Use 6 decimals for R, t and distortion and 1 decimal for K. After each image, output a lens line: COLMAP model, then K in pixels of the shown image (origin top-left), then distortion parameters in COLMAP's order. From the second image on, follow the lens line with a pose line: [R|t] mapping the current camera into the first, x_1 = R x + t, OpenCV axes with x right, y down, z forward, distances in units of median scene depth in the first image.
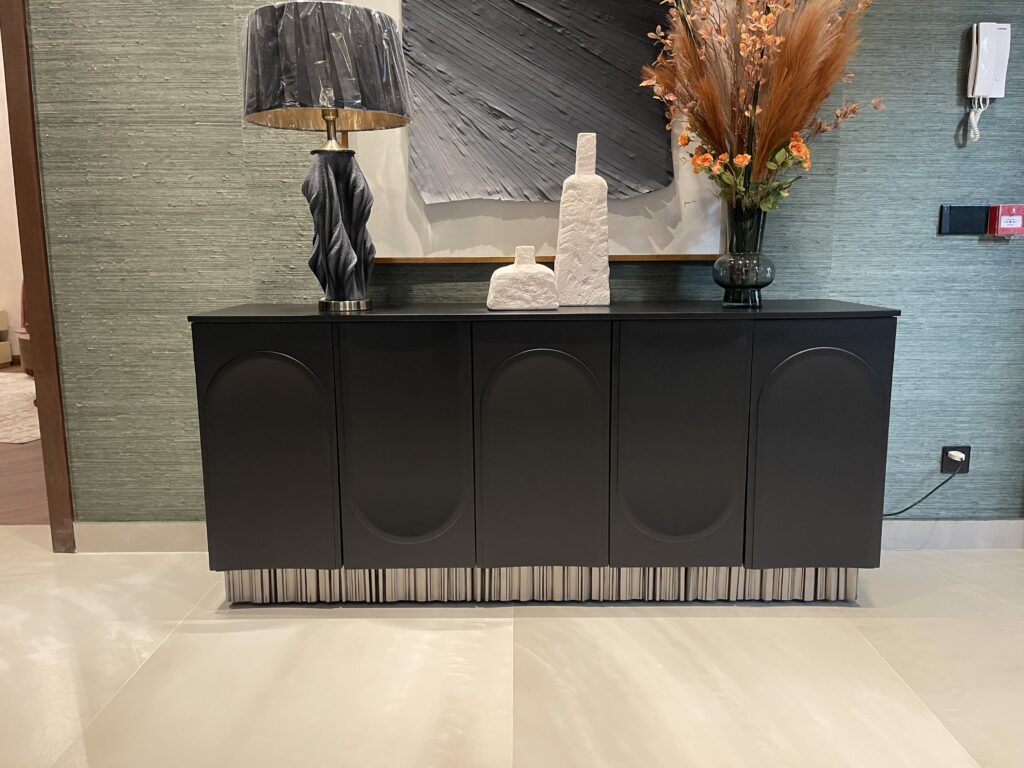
lens RADIAL K [[776.9, 0, 509.3], [0, 776.9, 381.1], [0, 0, 1]] dist [0.072585, -0.103328]
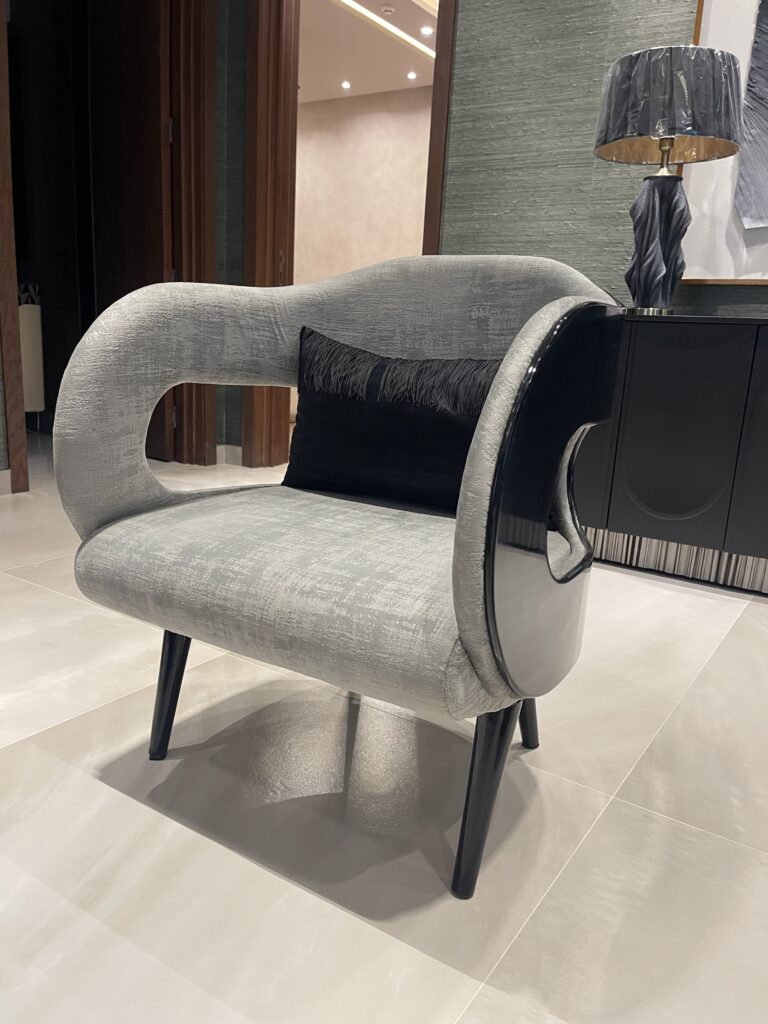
lens RADIAL K [[776.9, 0, 380.1], [0, 776.9, 518.9], [0, 0, 1]] dist [0.072585, -0.103328]
pose [[0.833286, 0.179587, -0.522861, 0.125384], [-0.149867, 0.983733, 0.099040, 0.150875], [0.532142, -0.004169, 0.846645, -0.219859]]
